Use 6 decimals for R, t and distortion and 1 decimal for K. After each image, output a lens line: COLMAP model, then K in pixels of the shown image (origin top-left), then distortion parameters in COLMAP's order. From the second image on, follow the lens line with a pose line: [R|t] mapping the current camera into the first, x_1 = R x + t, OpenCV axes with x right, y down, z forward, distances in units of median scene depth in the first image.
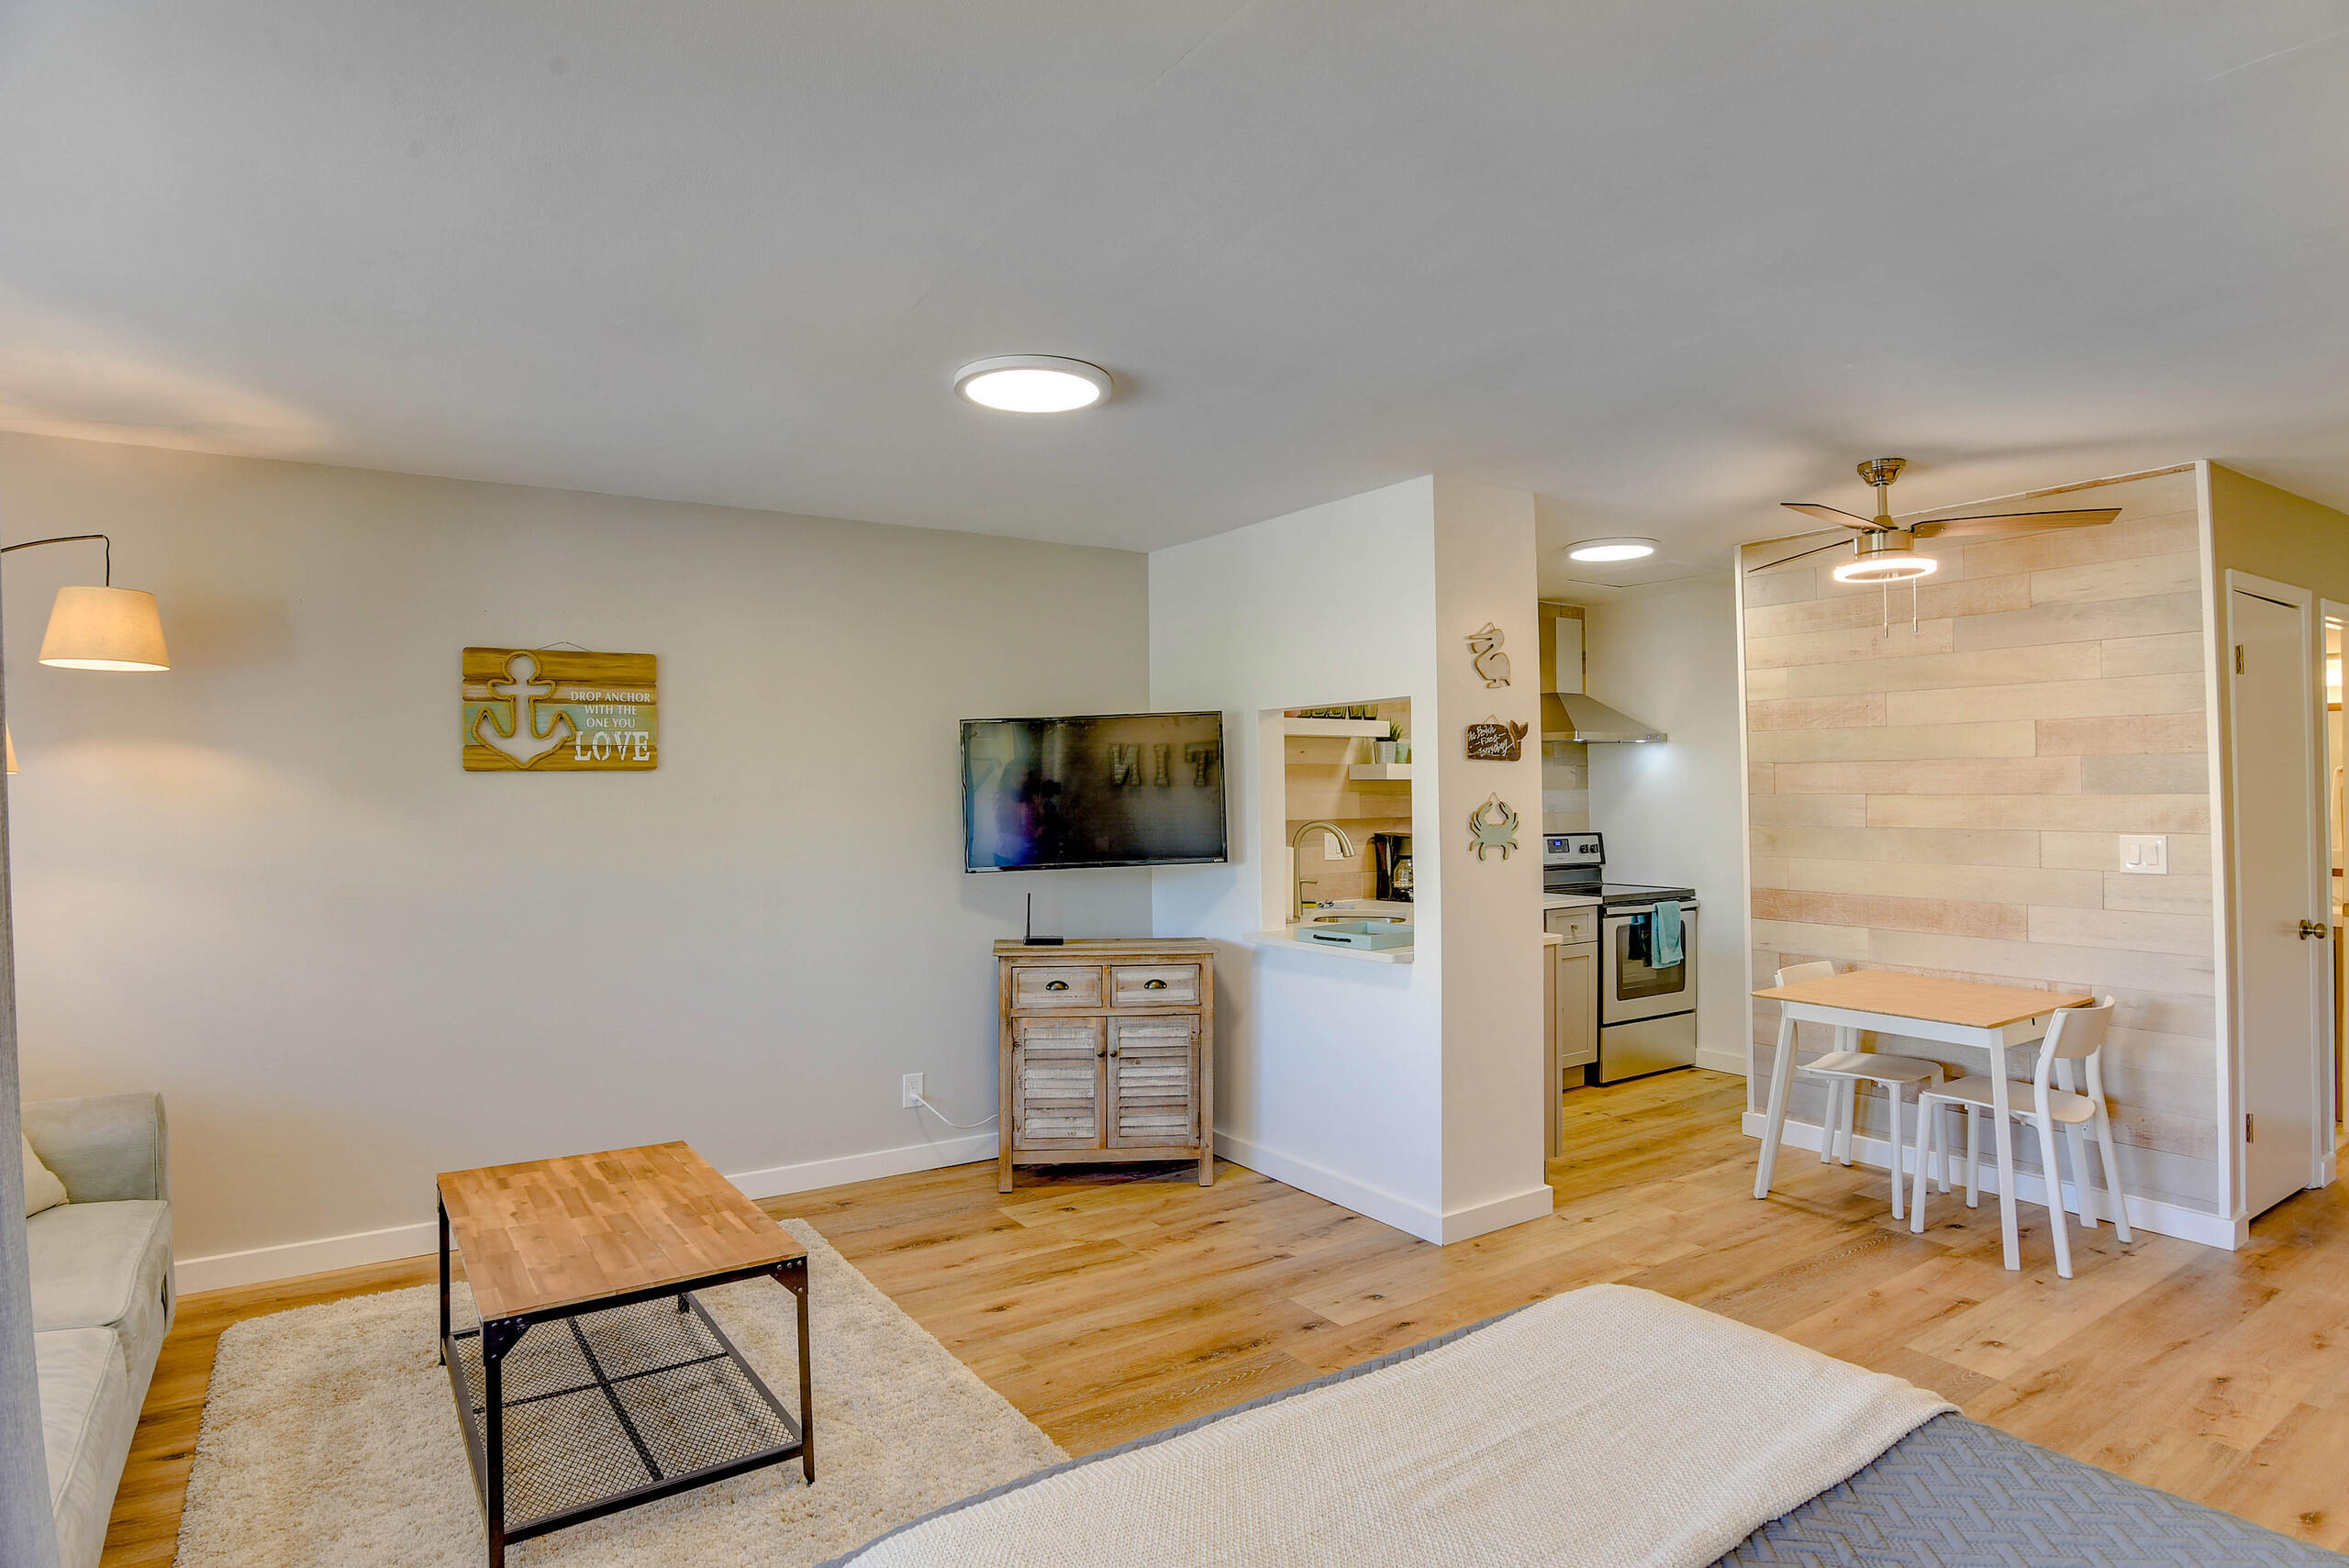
lens RADIAL K [[1246.0, 0, 1132.0], [0, 1246.0, 753.3], [0, 0, 1]] dist [-0.055724, 0.015218]
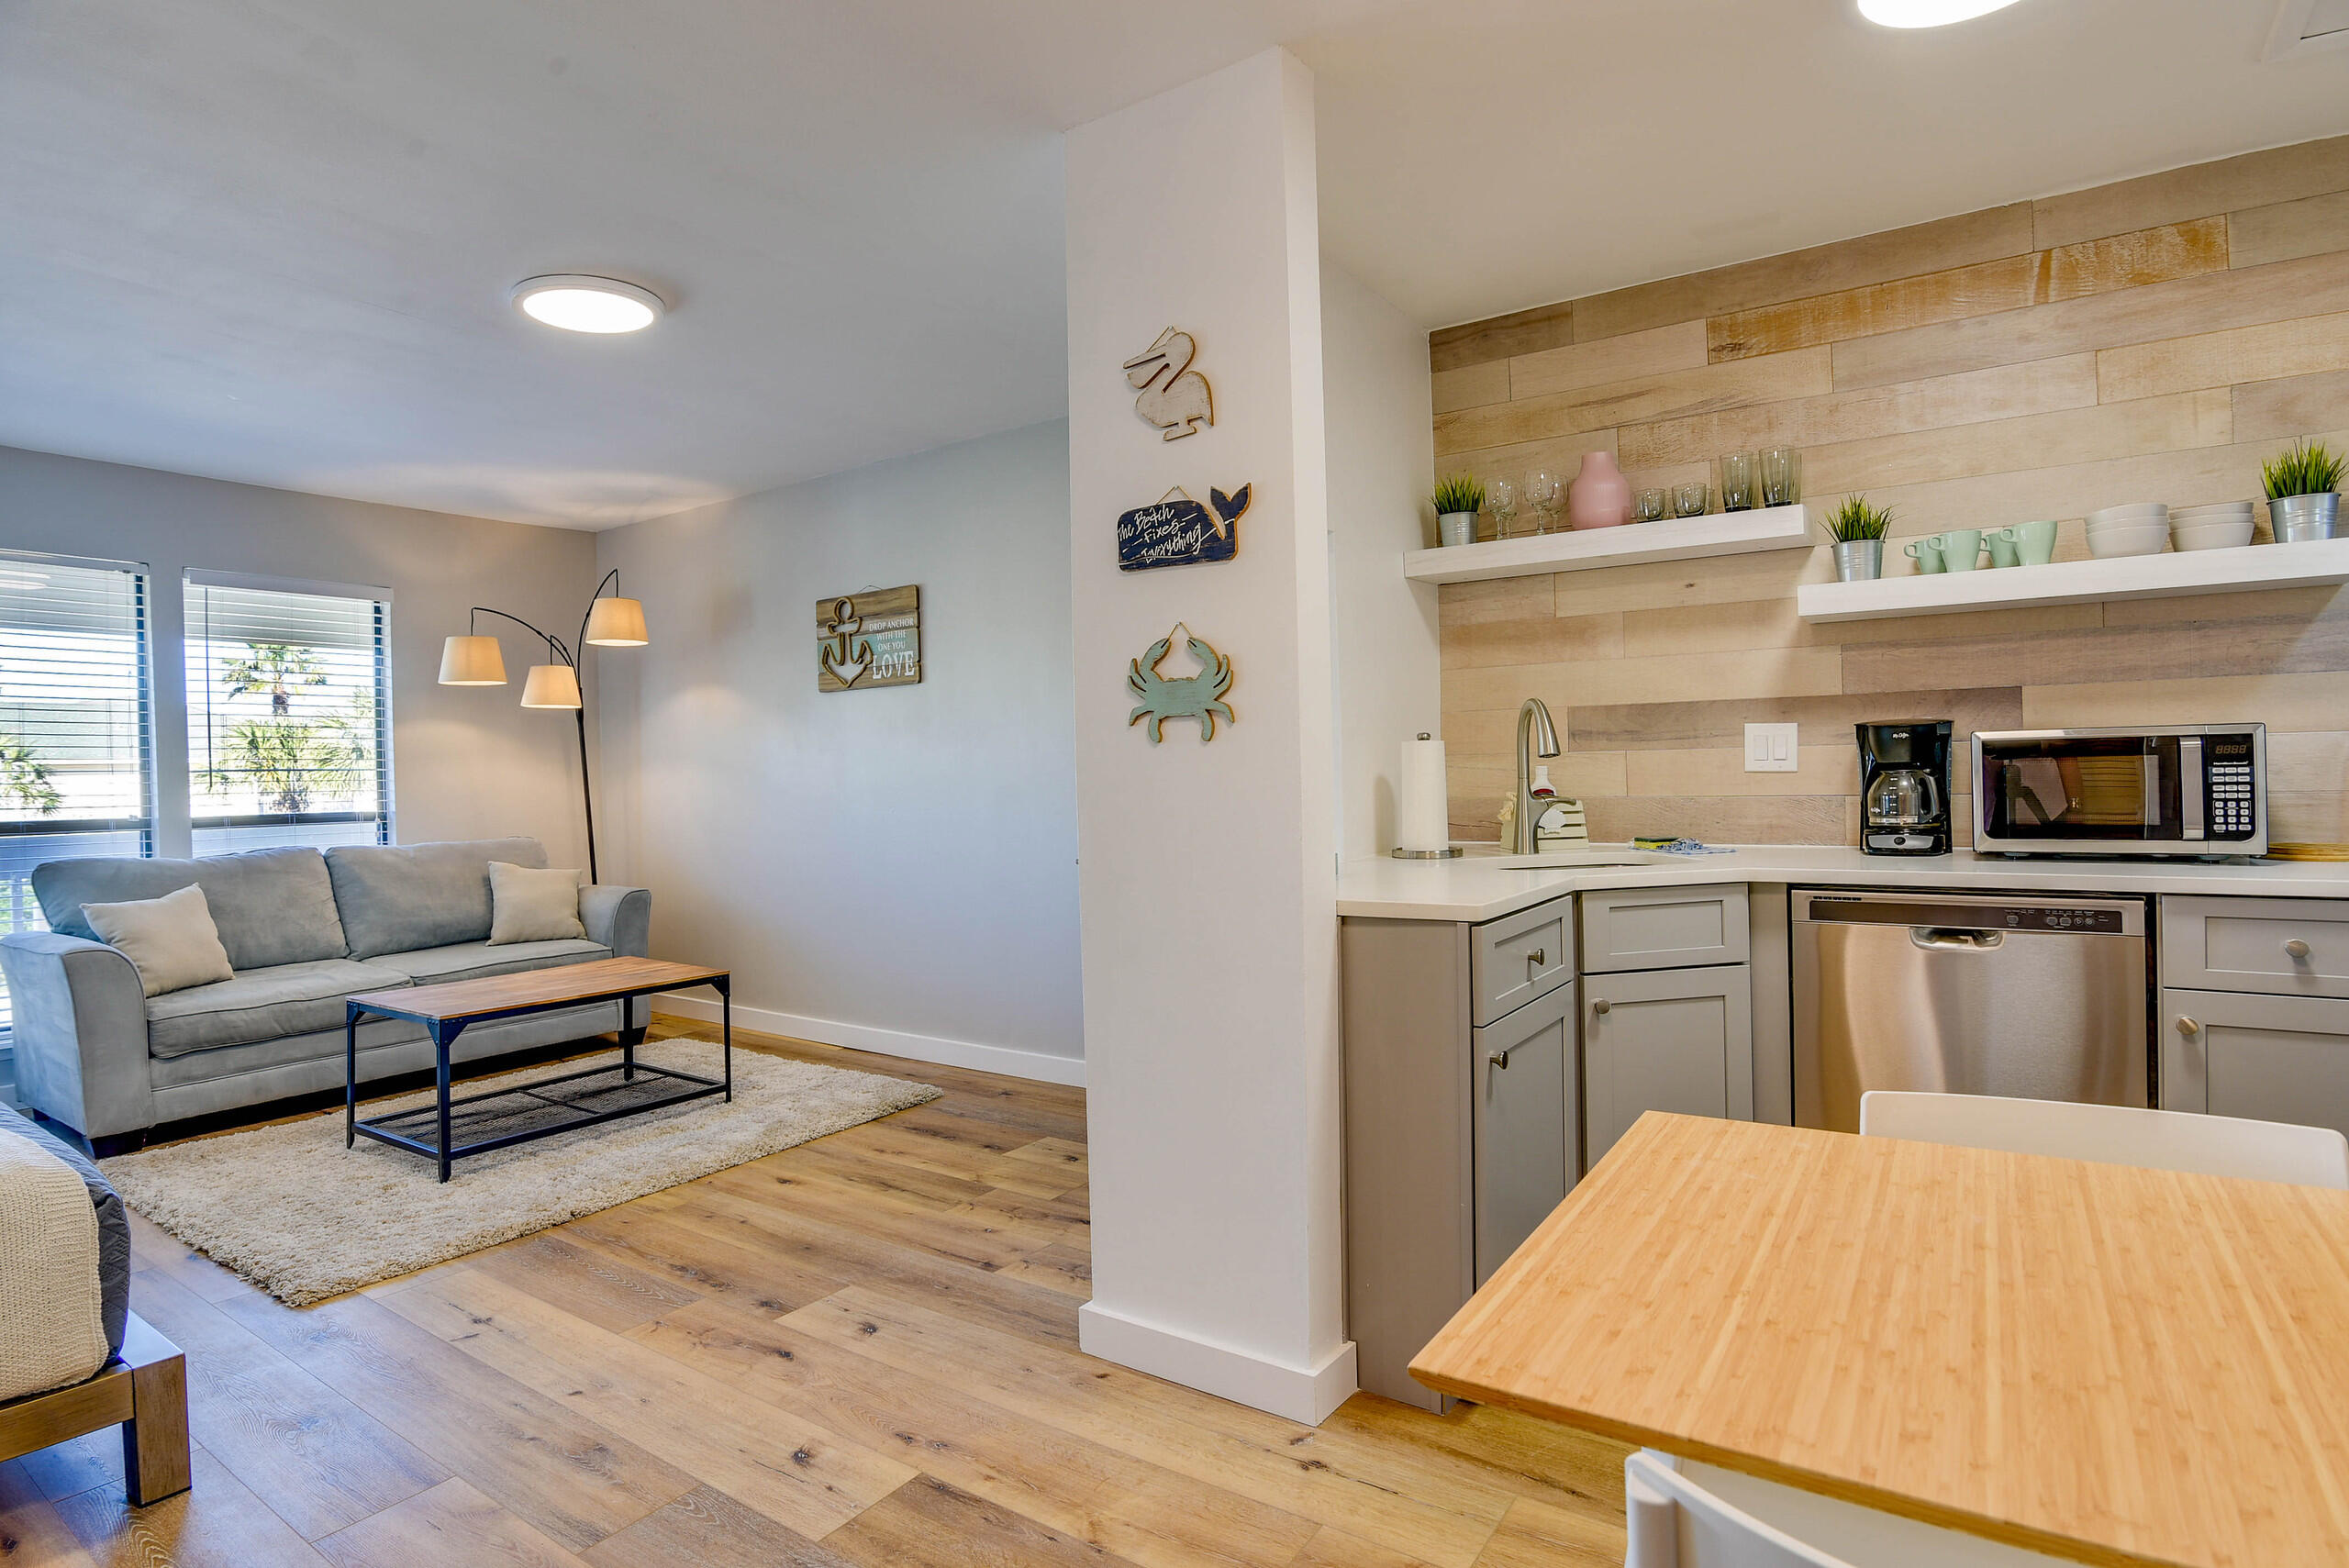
lens RADIAL K [[1246.0, 0, 1106.0], [0, 1246.0, 754.8], [0, 0, 1]] dist [-0.055724, 0.015218]
pose [[0.358592, -0.012370, -0.933412, 0.807709], [0.048148, 0.998826, 0.005260, 0.087196], [0.932252, -0.046828, 0.358767, 0.759883]]
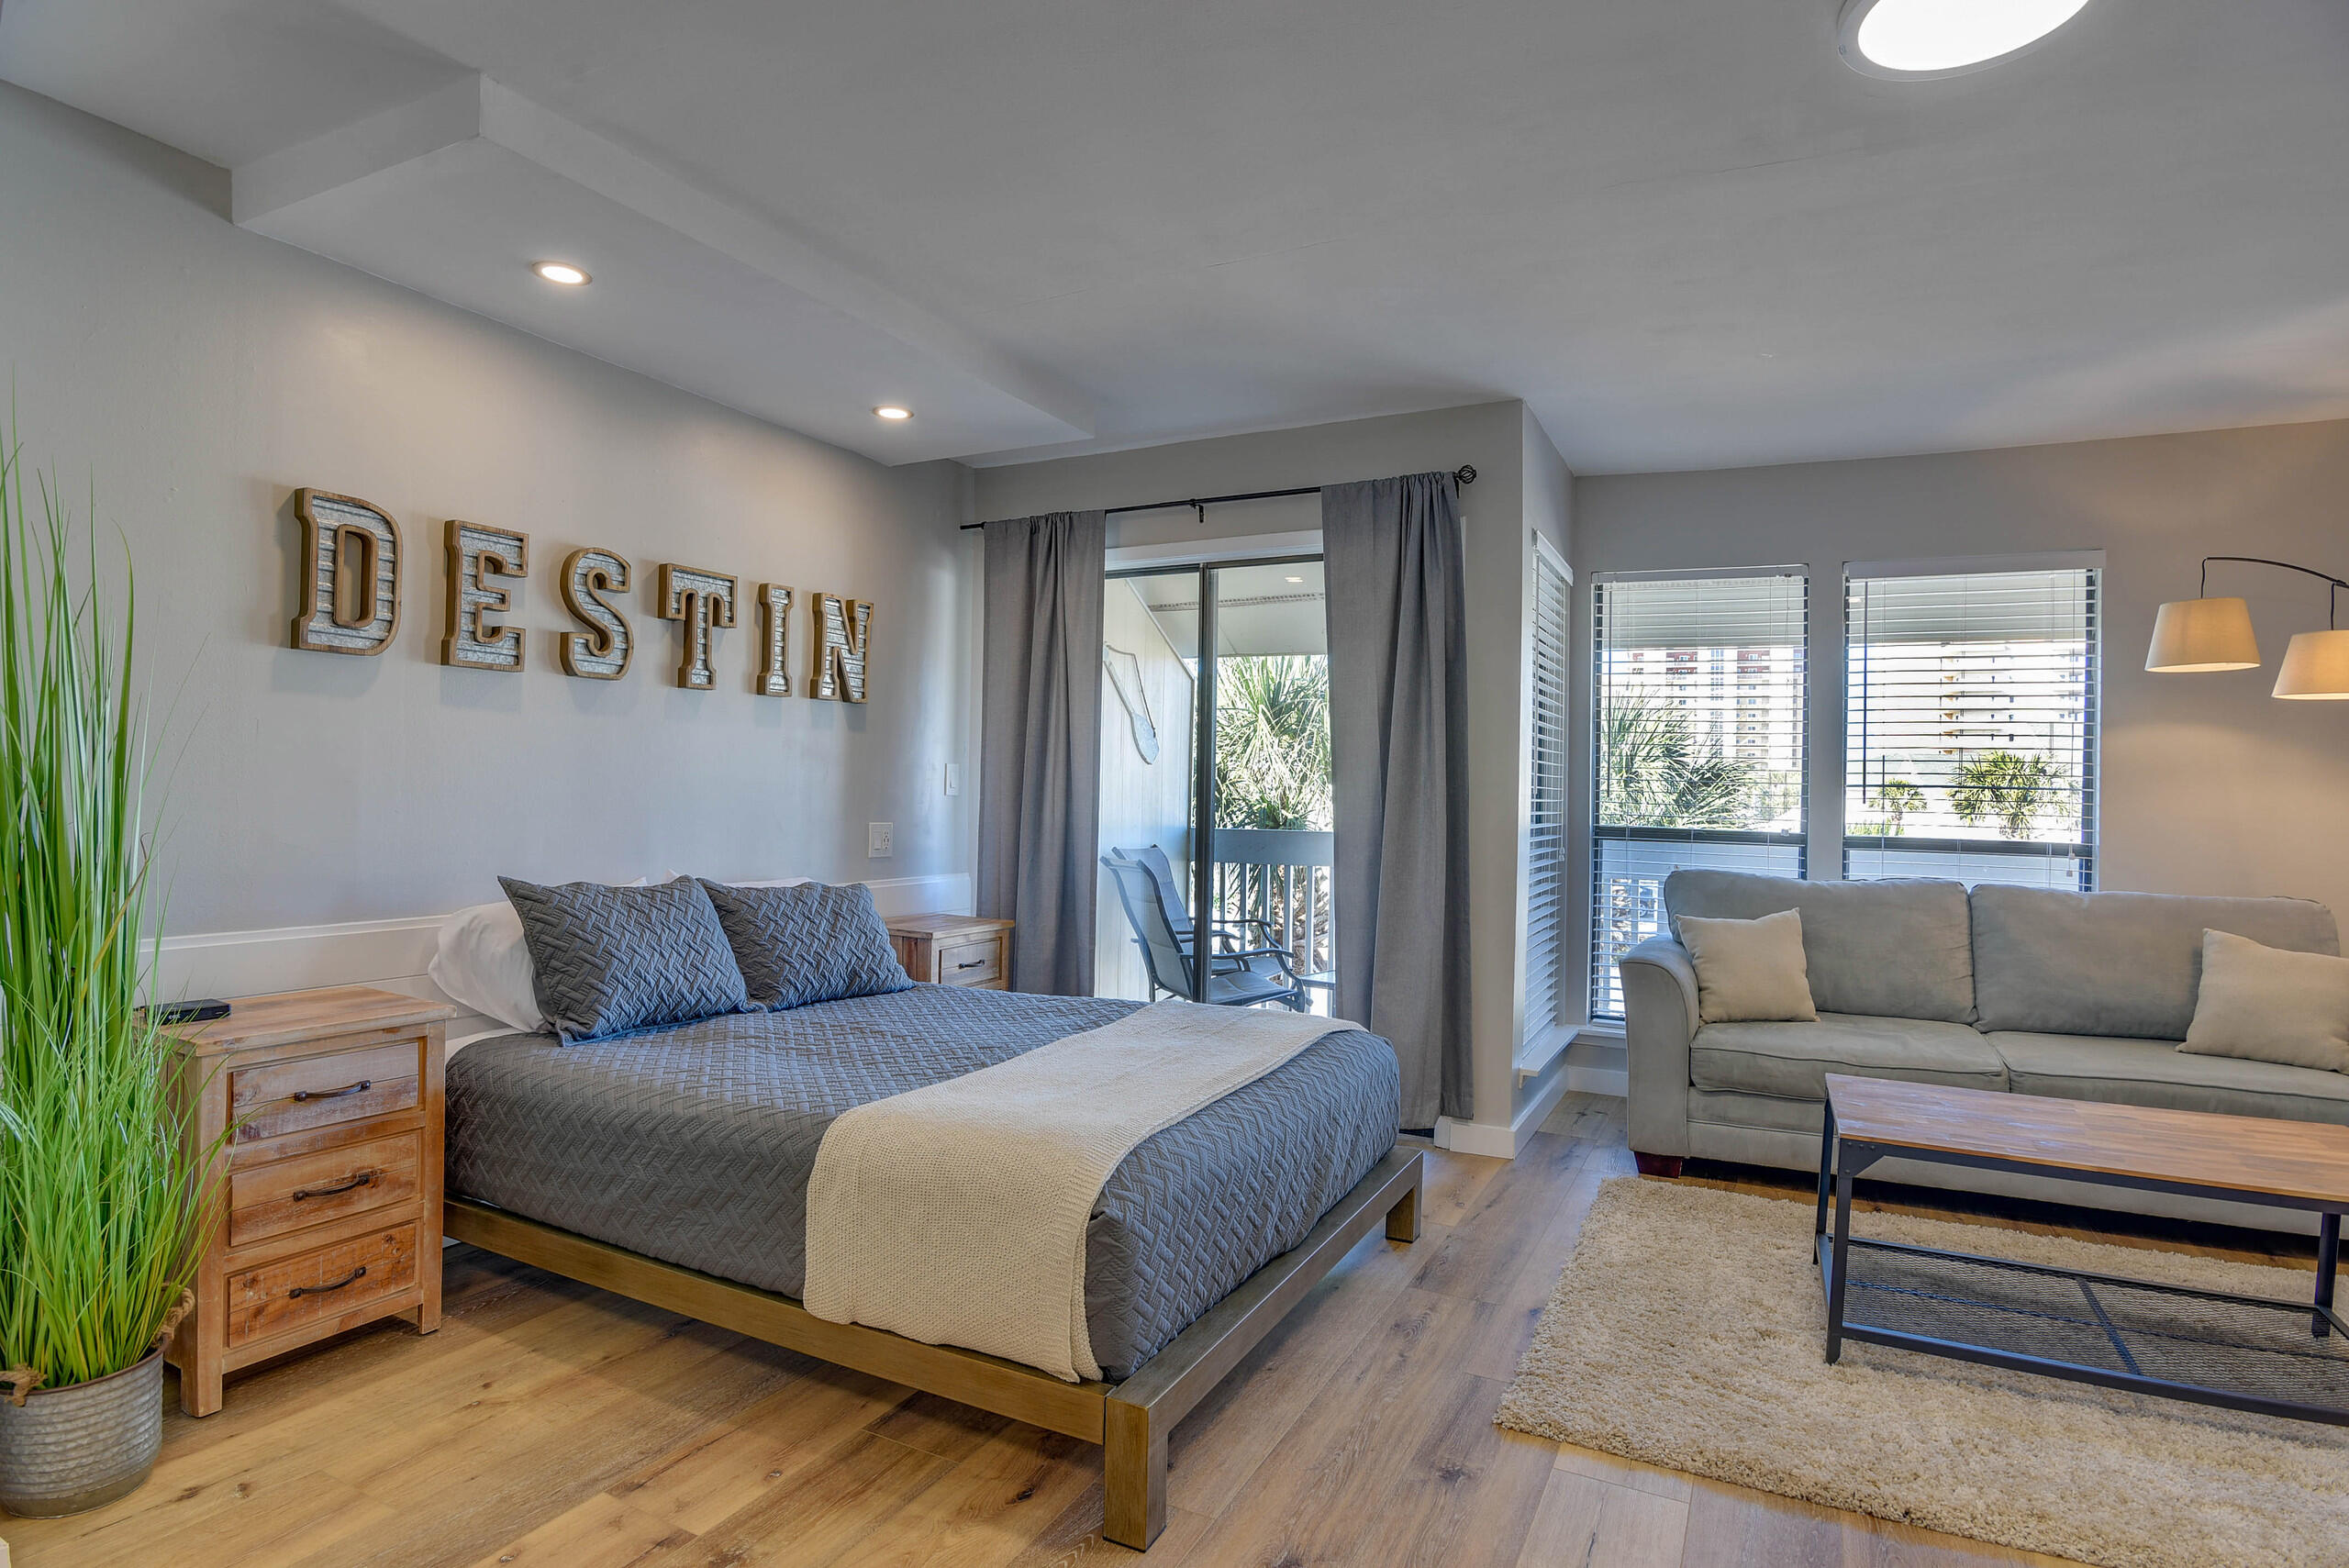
lens RADIAL K [[1223.5, 0, 1178.5], [0, 1223.5, 783.5], [0, 0, 1]] dist [-0.066541, 0.024740]
pose [[-0.863925, -0.013051, -0.503452, 0.427761], [0.001215, 0.999607, -0.027999, 0.094048], [0.503619, -0.024800, -0.863570, 0.976445]]
